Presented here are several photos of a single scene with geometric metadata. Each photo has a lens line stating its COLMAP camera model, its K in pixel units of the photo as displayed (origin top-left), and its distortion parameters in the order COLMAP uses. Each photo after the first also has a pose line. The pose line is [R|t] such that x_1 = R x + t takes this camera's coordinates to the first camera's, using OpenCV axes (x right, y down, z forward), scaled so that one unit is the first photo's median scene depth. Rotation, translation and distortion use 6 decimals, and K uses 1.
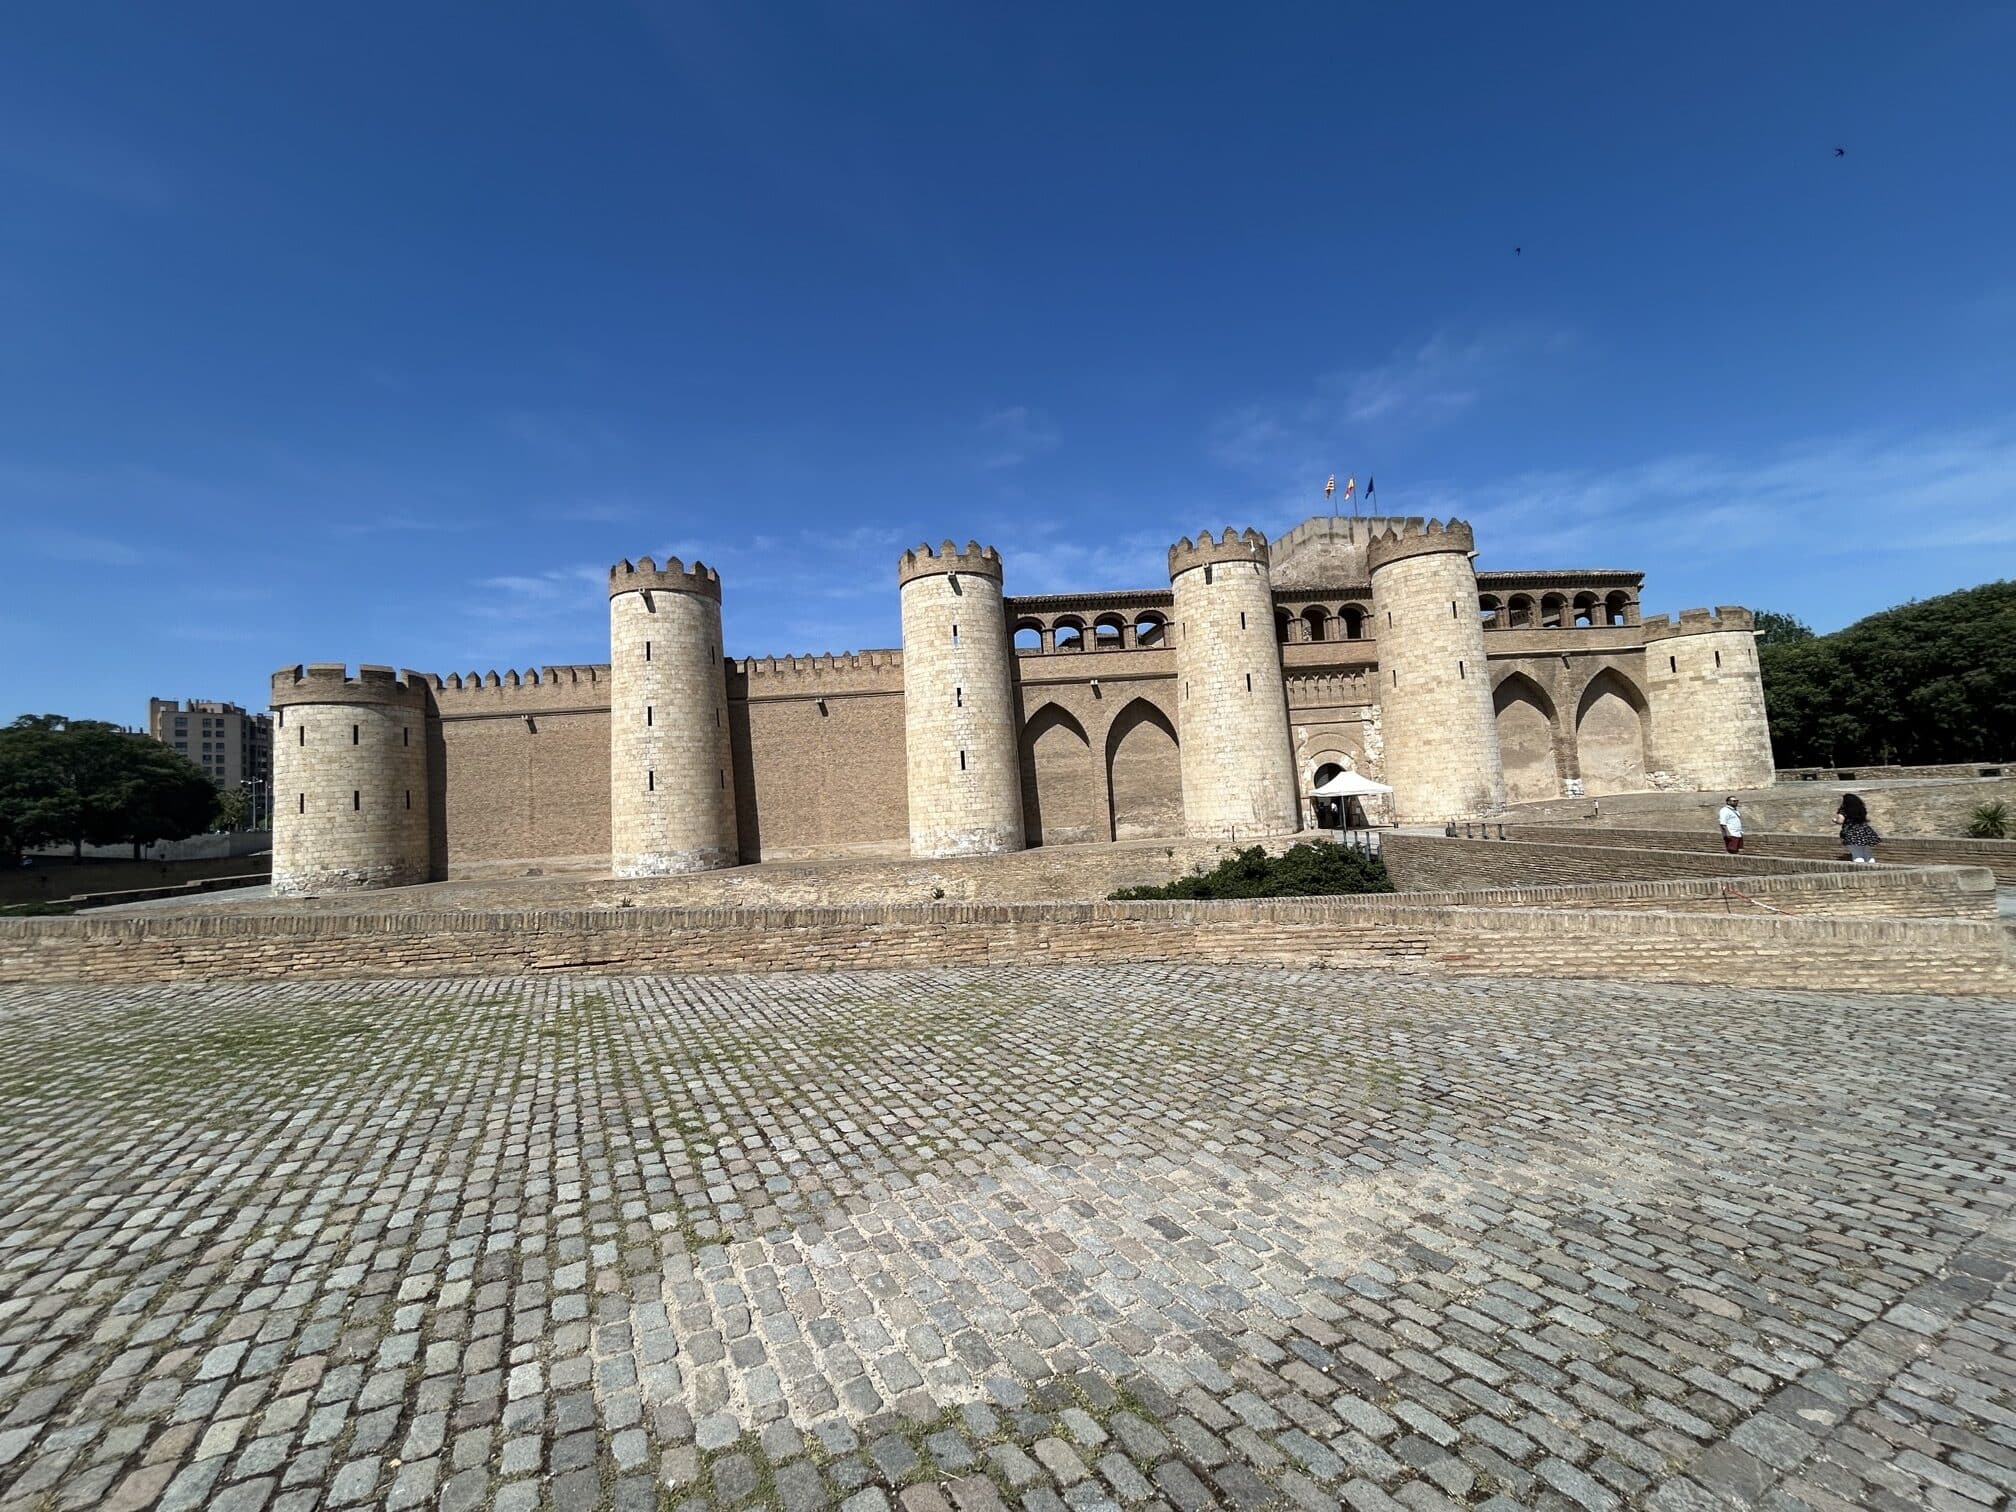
lens RADIAL K [[817.7, 0, 1011.8], [0, 817.7, 758.2], [0, 0, 1]] dist [0.002624, -0.004381]
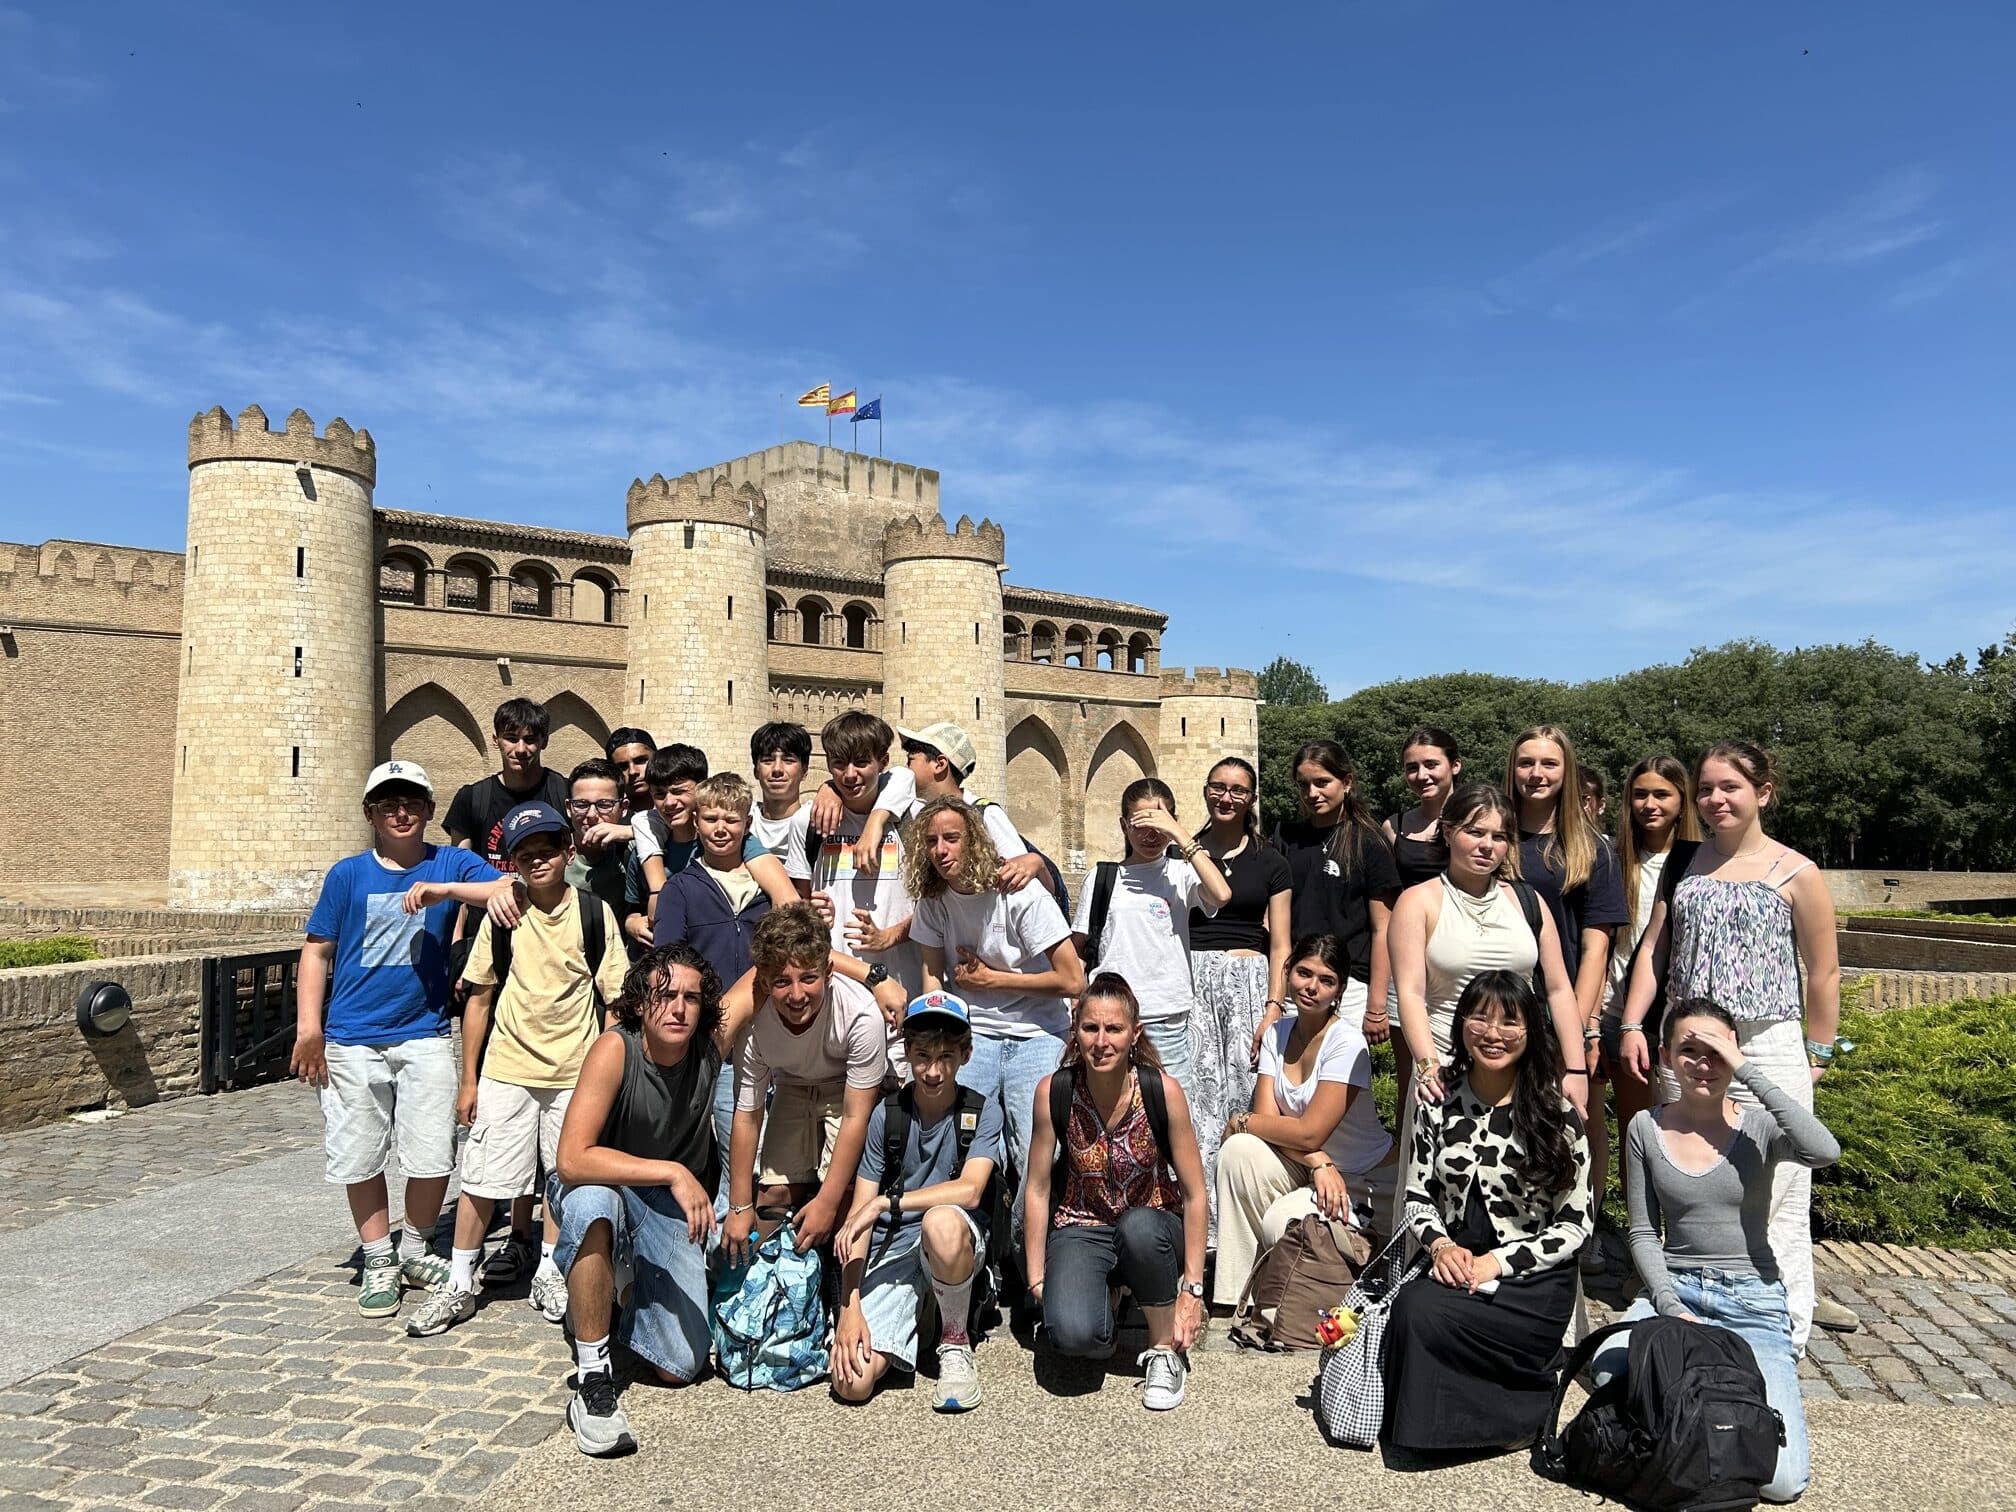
lens RADIAL K [[1523.1, 0, 1073.9], [0, 1523.1, 764.8], [0, 0, 1]] dist [-0.003562, -0.003646]
pose [[0.820726, 0.094405, 0.563468, -0.208387], [-0.093400, 0.995156, -0.030688, -0.013800], [-0.563635, -0.027441, 0.825568, -0.289345]]
